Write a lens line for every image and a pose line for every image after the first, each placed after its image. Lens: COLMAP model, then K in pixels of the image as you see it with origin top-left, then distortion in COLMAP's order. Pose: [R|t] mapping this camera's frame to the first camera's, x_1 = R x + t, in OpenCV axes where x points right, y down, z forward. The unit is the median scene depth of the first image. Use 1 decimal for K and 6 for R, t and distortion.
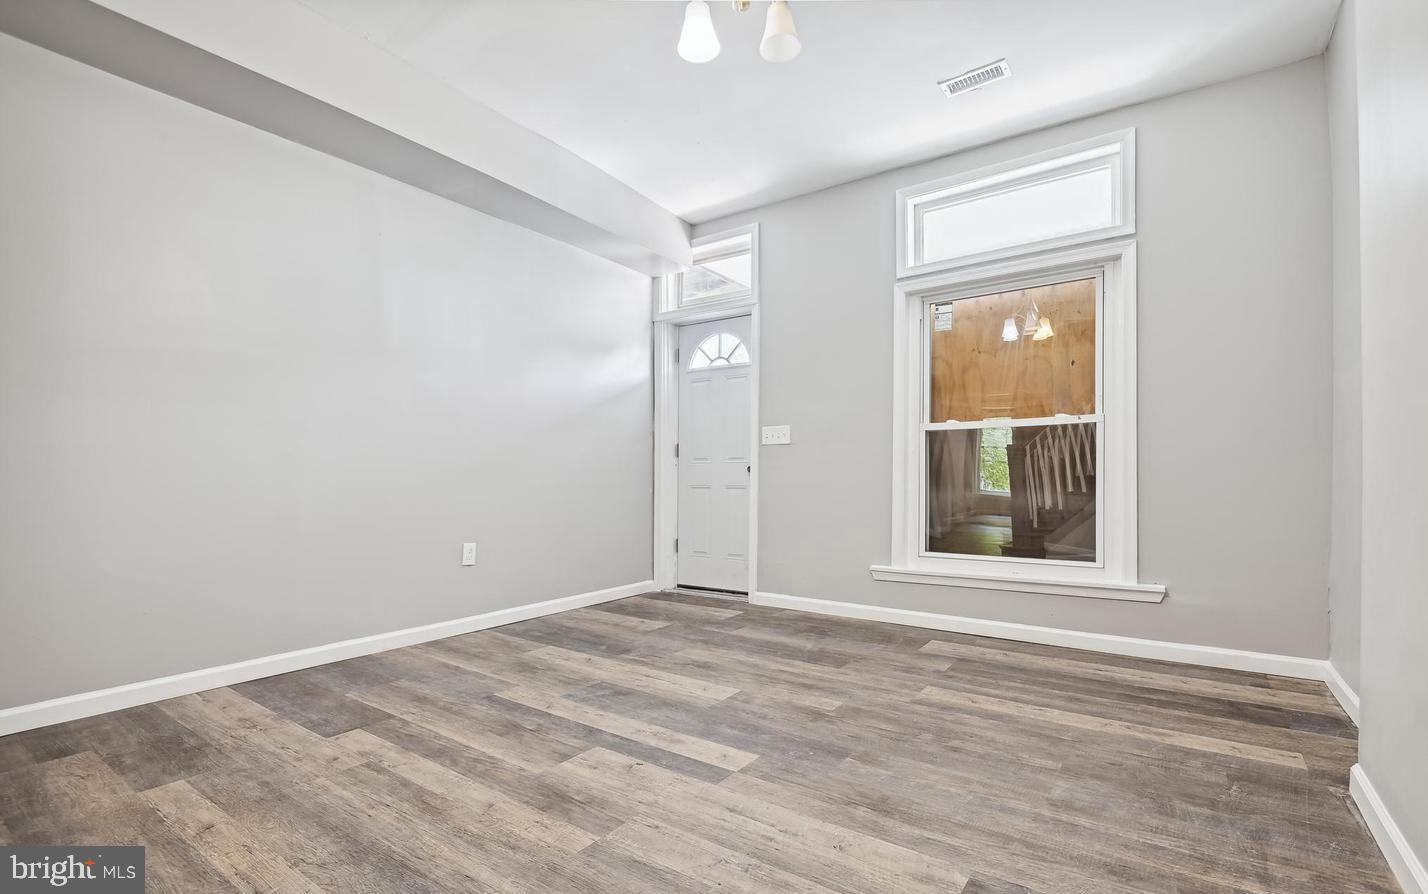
lens RADIAL K [[659.8, 0, 704.9], [0, 659.8, 469.9], [0, 0, 1]] dist [0.022346, -0.017620]
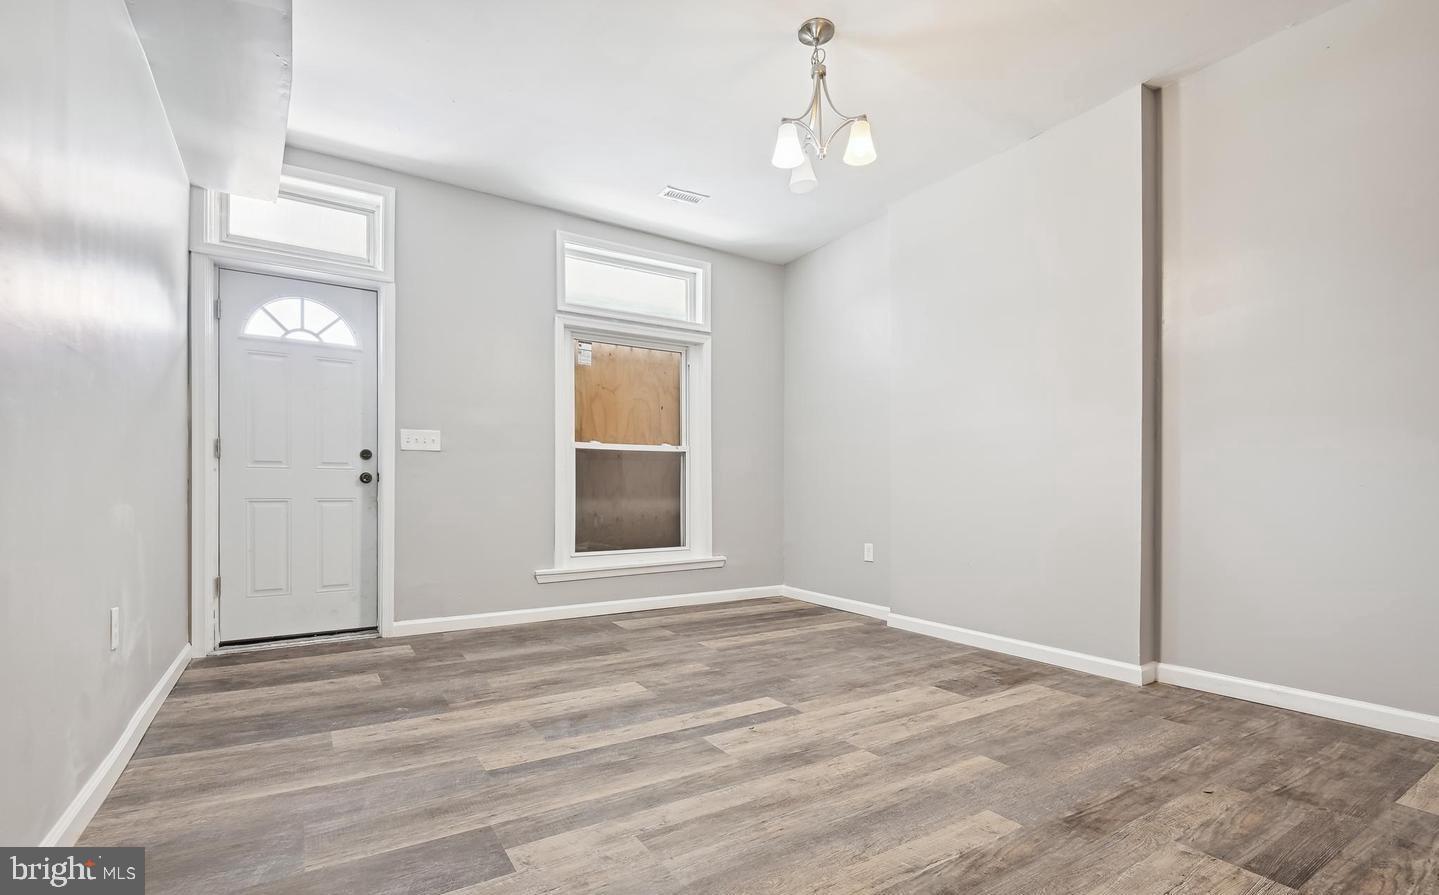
lens RADIAL K [[664.9, 0, 738.3], [0, 664.9, 485.9], [0, 0, 1]] dist [0.022346, -0.017620]
pose [[0.351717, 0.006672, 0.936082, -0.797609], [-0.015019, 0.999886, -0.001483, 0.005101], [-0.935986, -0.013537, 0.351778, 0.388935]]
